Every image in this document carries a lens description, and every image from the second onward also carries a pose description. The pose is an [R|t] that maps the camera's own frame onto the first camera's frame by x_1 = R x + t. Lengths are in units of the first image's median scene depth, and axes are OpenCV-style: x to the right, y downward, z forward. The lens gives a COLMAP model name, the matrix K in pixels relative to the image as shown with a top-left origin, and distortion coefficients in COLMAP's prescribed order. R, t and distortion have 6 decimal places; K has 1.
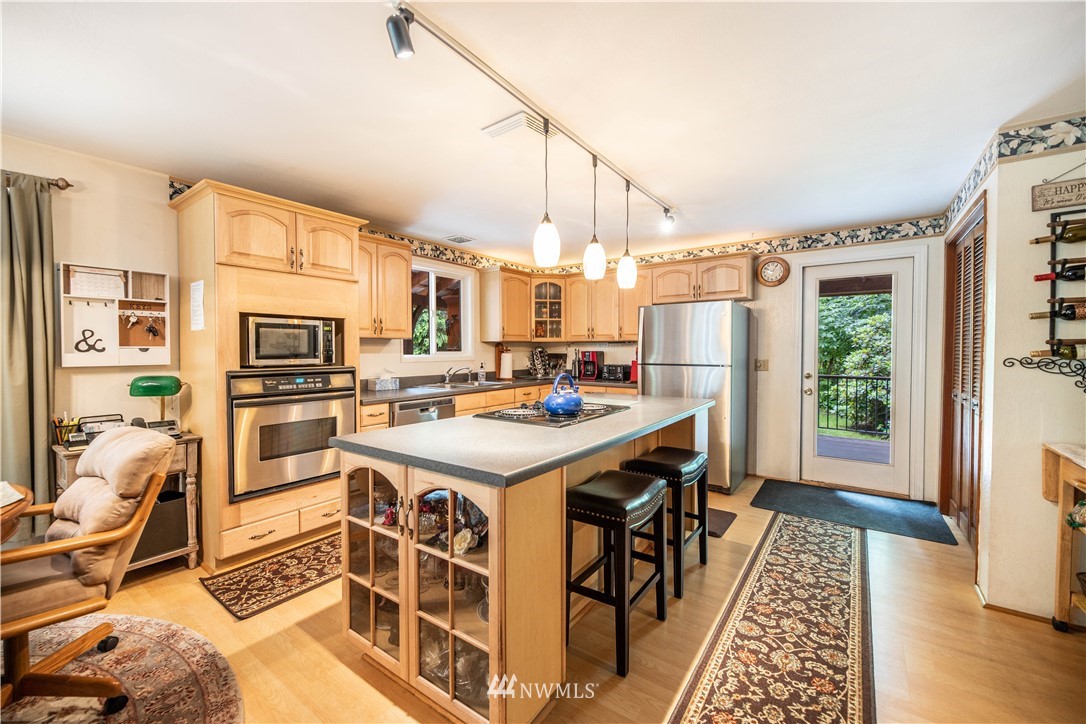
lens RADIAL K [[437.0, 0, 540.1], [0, 437.0, 358.3], [0, 0, 1]] dist [0.002959, -0.000152]
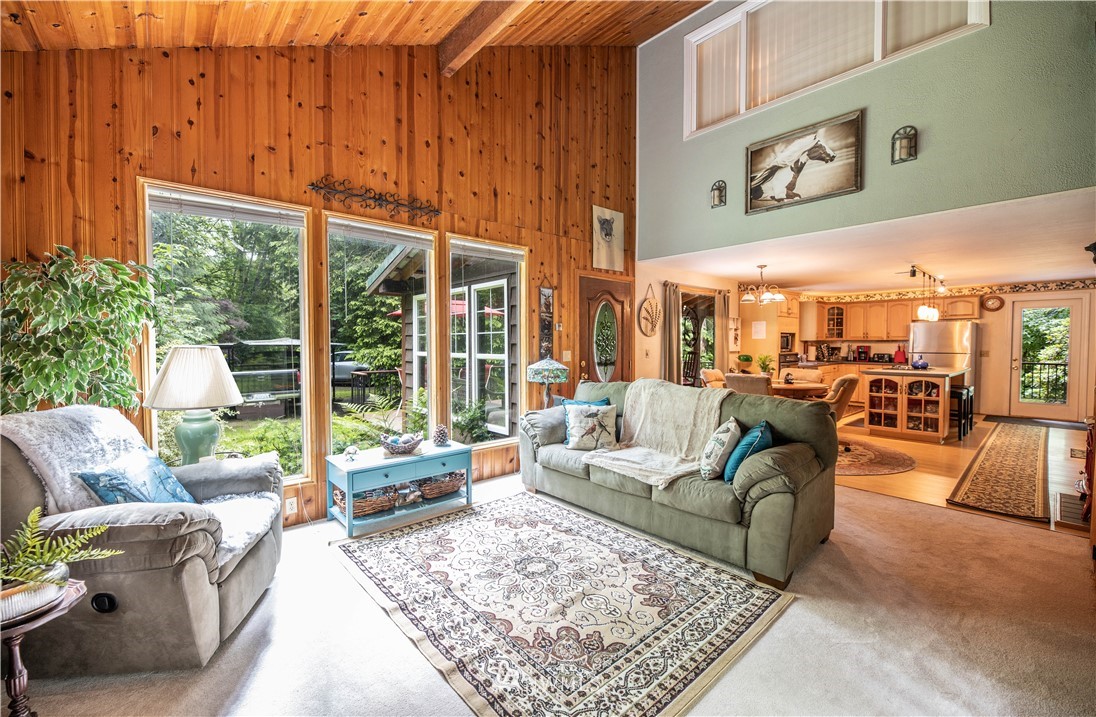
lens RADIAL K [[443.3, 0, 543.2], [0, 443.3, 356.1], [0, 0, 1]] dist [-0.008485, -0.000416]
pose [[0.971611, 0.008752, -0.236424, -0.877297], [-0.005768, 0.999895, 0.013310, 0.011026], [0.236516, -0.011568, 0.971559, -1.261129]]
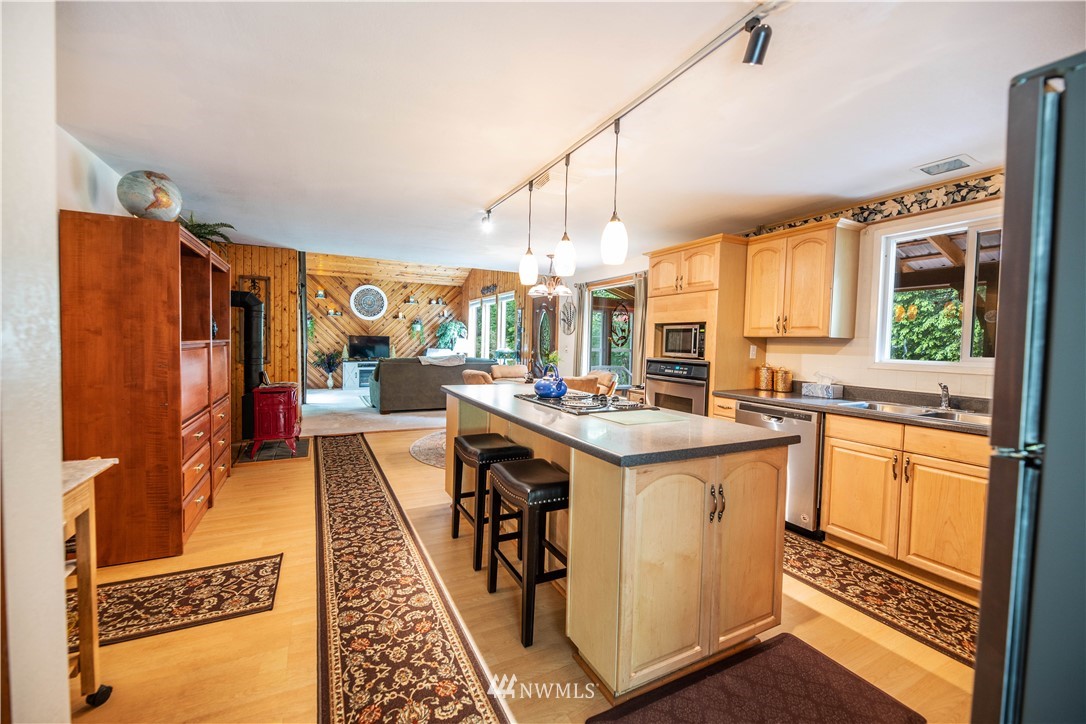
lens RADIAL K [[437.0, 0, 540.1], [0, 437.0, 359.9], [0, 0, 1]] dist [0.002959, -0.000152]
pose [[-0.454327, 0.025943, -0.890457, 0.995209], [-0.038811, 0.998050, 0.048880, -0.030315], [0.889989, 0.056767, -0.452434, 1.325684]]
